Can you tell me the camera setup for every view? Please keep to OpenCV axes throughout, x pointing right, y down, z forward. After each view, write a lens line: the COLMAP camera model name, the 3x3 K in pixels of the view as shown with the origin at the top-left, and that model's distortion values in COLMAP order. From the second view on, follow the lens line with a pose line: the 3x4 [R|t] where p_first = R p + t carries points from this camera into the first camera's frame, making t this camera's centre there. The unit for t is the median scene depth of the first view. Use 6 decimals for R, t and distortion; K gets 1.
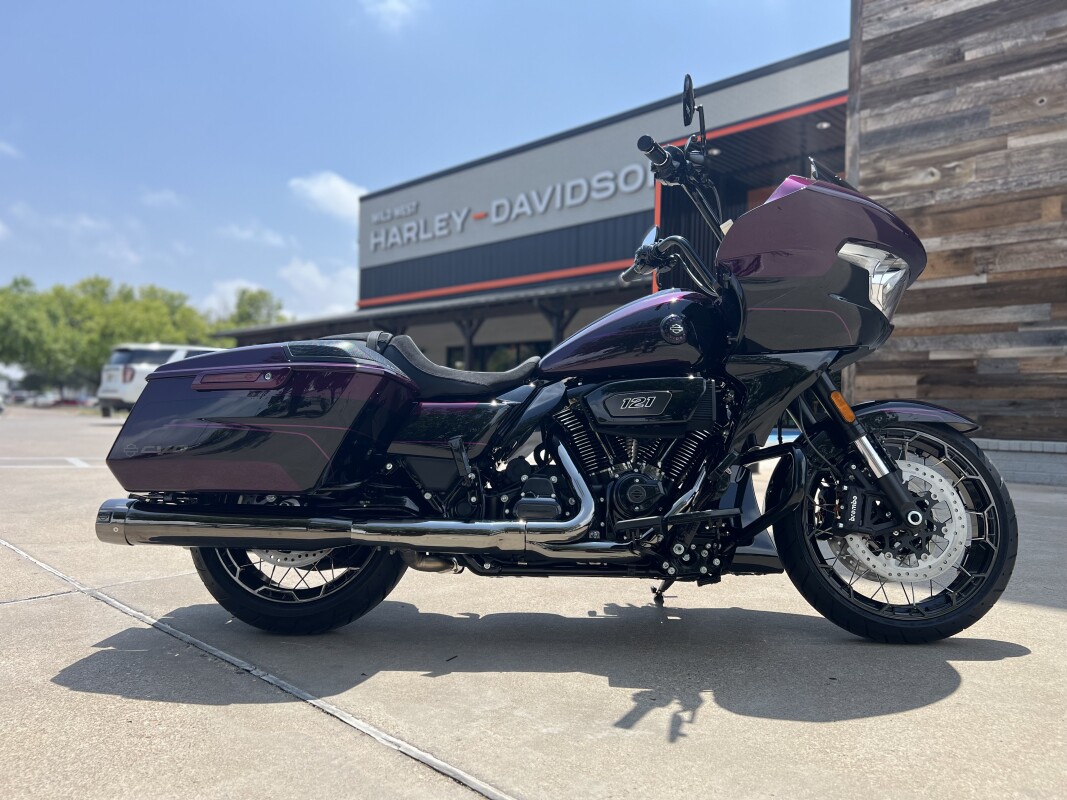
lens RADIAL K [[808.3, 0, 534.8], [0, 808.3, 407.2], [0, 0, 1]] dist [0.042575, -0.046716]
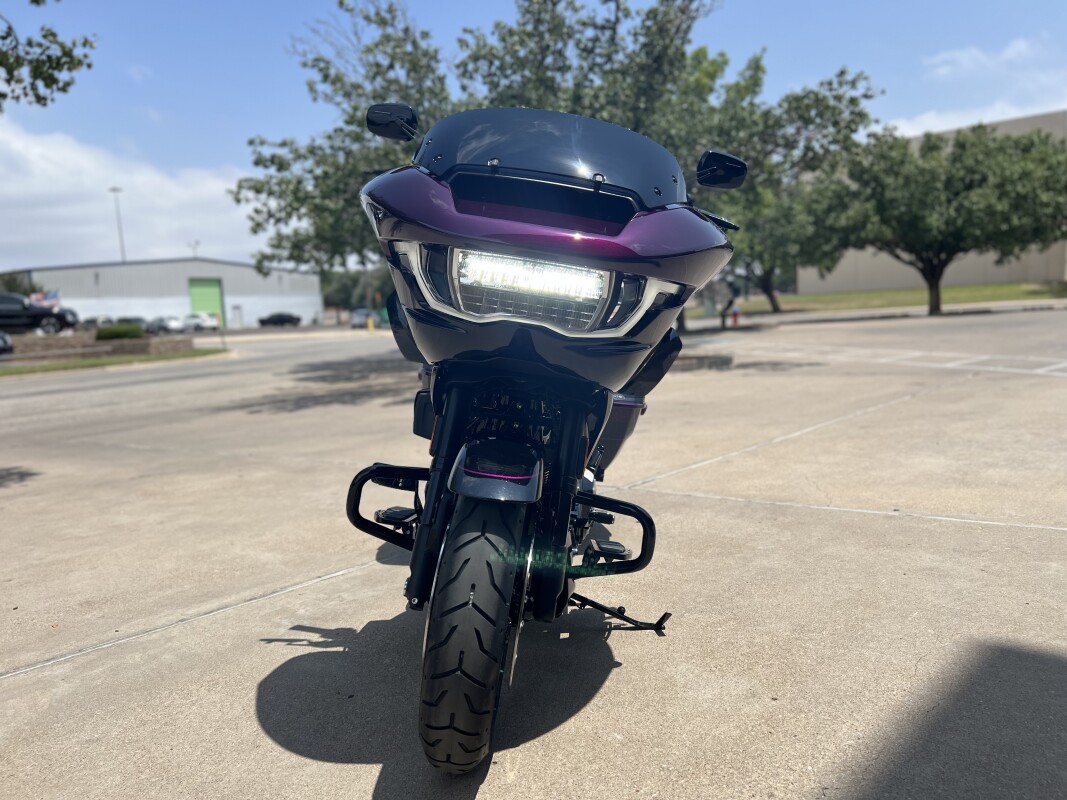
lens RADIAL K [[808.3, 0, 542.0], [0, 808.3, 408.1], [0, 0, 1]] dist [0.042575, -0.046716]
pose [[0.020215, 0.091918, -0.995561, 0.407317], [0.069332, 0.993239, 0.093111, -0.032675], [0.997389, -0.070906, 0.013705, 0.373646]]
